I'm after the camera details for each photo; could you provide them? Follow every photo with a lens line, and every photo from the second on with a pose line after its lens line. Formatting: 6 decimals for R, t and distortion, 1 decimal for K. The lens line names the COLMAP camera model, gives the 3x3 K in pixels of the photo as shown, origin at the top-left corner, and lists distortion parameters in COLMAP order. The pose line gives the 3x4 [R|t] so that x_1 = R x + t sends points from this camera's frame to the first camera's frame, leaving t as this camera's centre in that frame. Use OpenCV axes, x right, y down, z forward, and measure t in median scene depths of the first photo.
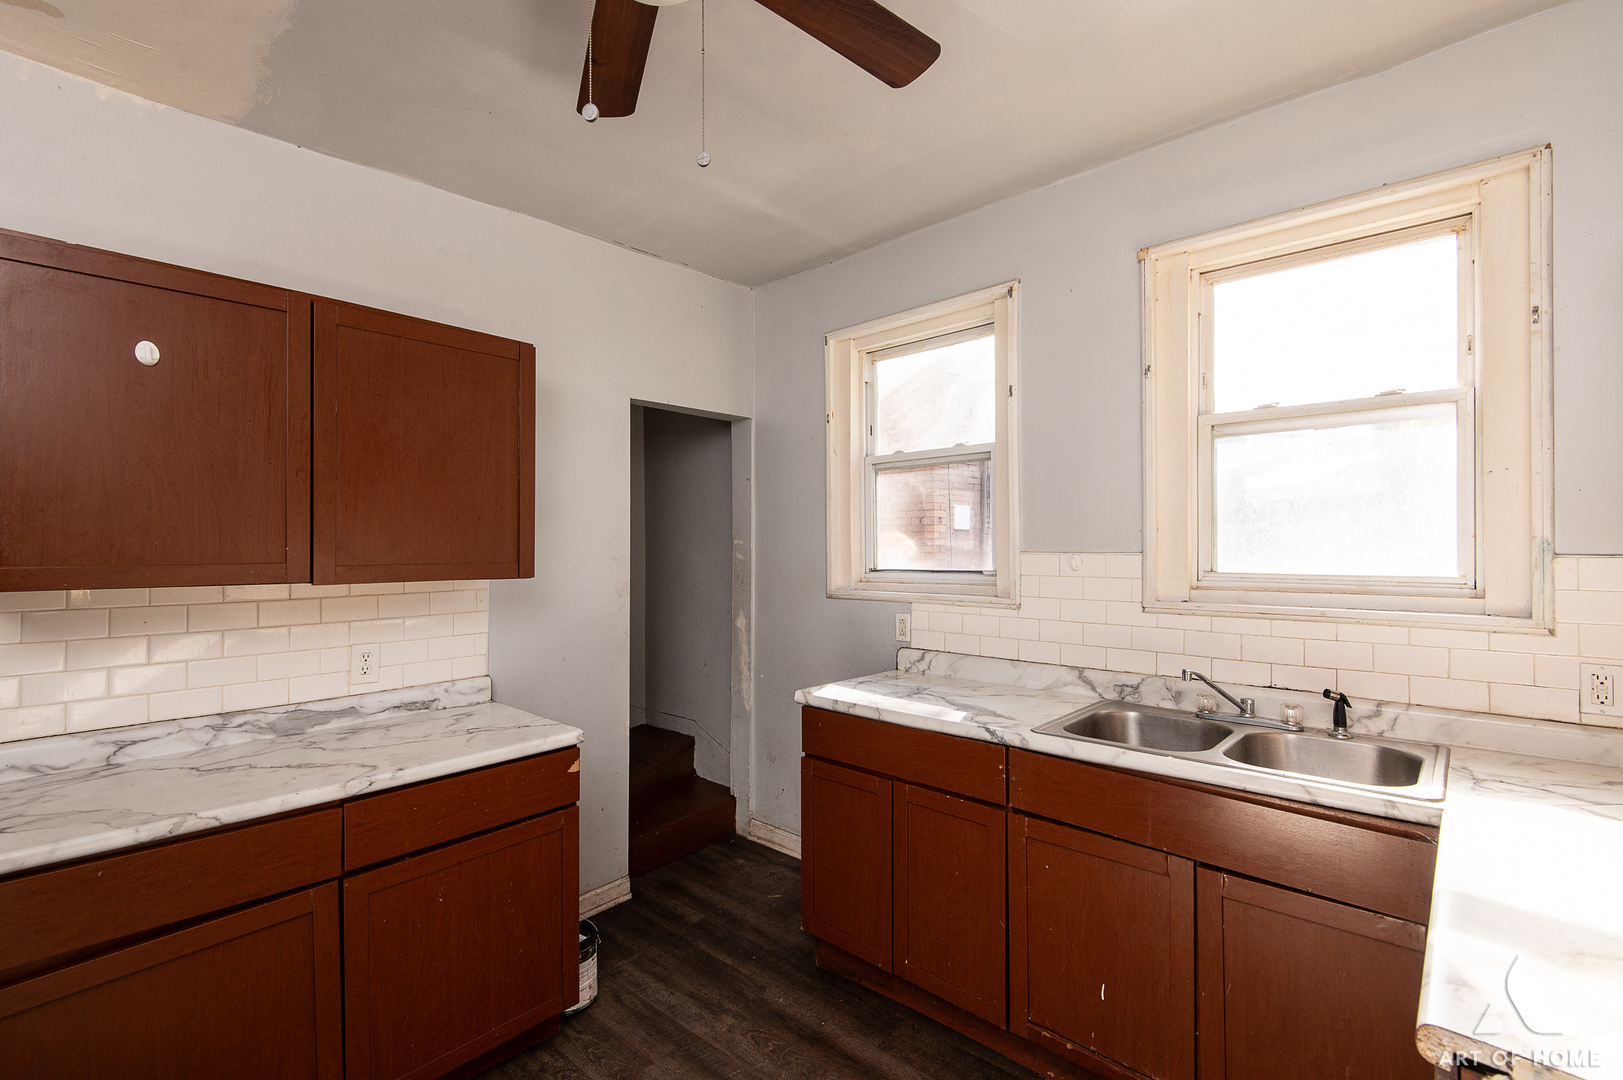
lens RADIAL K [[722.0, 0, 808.1], [0, 722.0, 543.2], [0, 0, 1]] dist [0.002506, -0.000779]
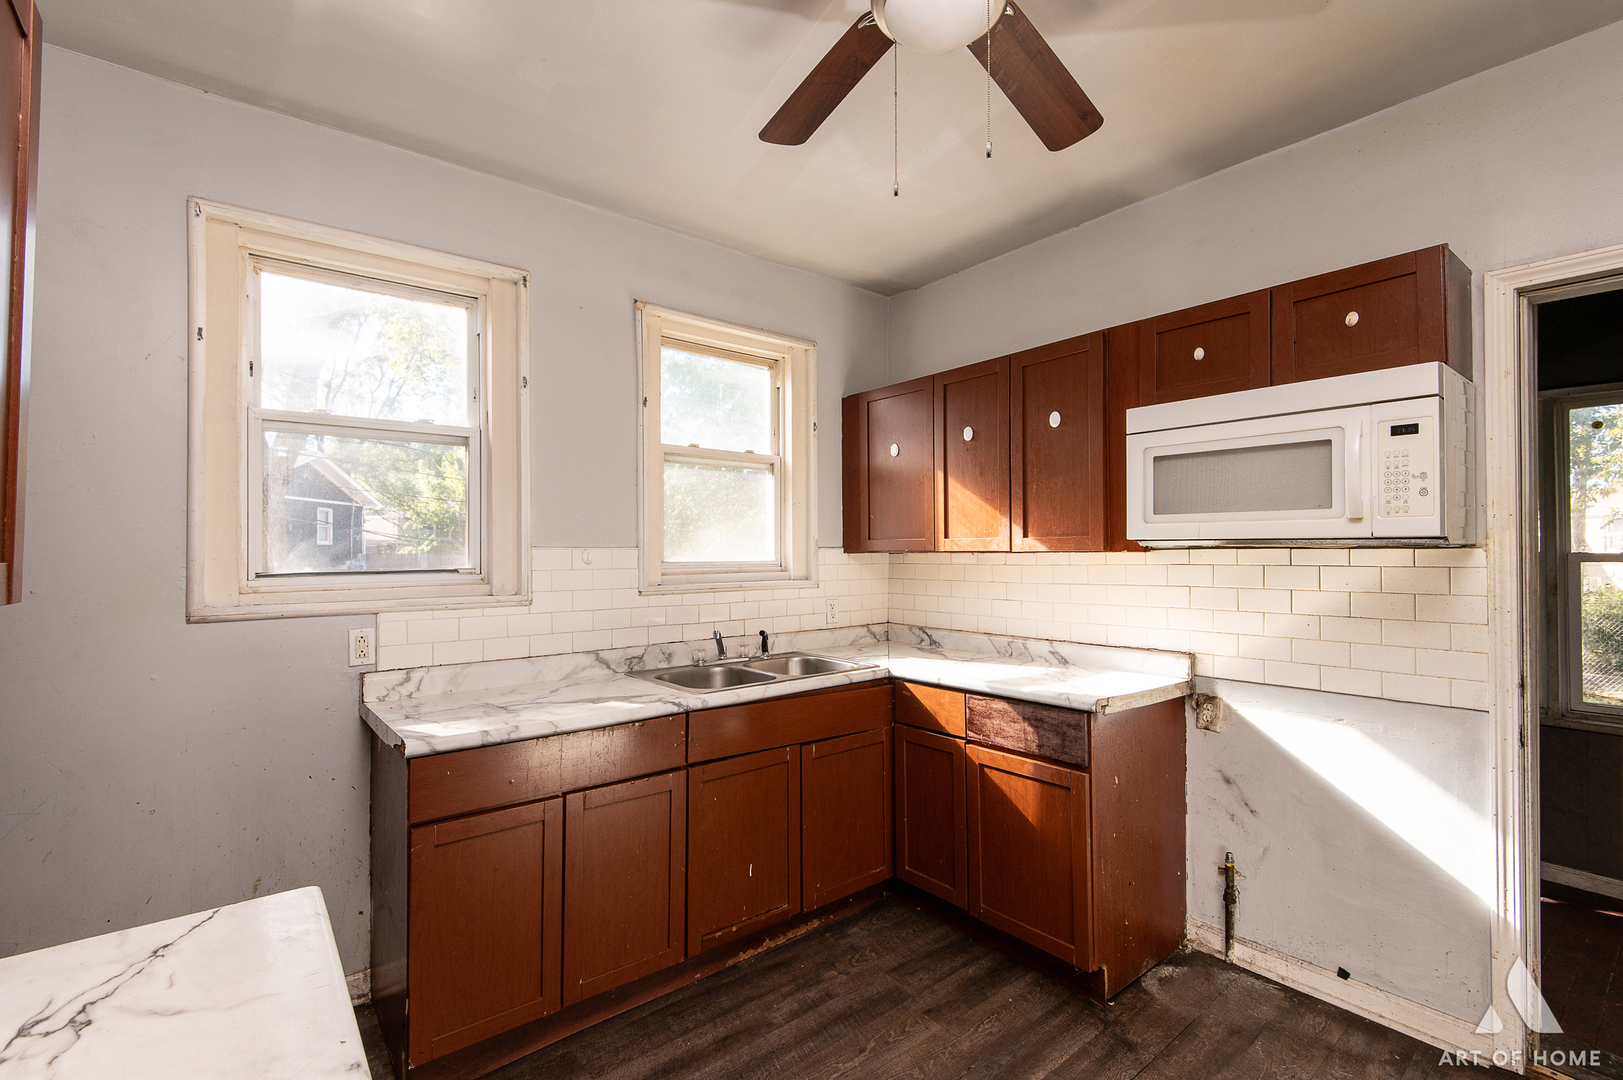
lens RADIAL K [[722.0, 0, 808.1], [0, 722.0, 543.2], [0, 0, 1]] dist [0.002506, -0.000779]
pose [[0.137319, 0.009557, 0.990481, -0.715632], [-0.002352, 0.999954, -0.009322, 0.016664], [-0.990524, -0.001049, 0.137335, 0.547430]]
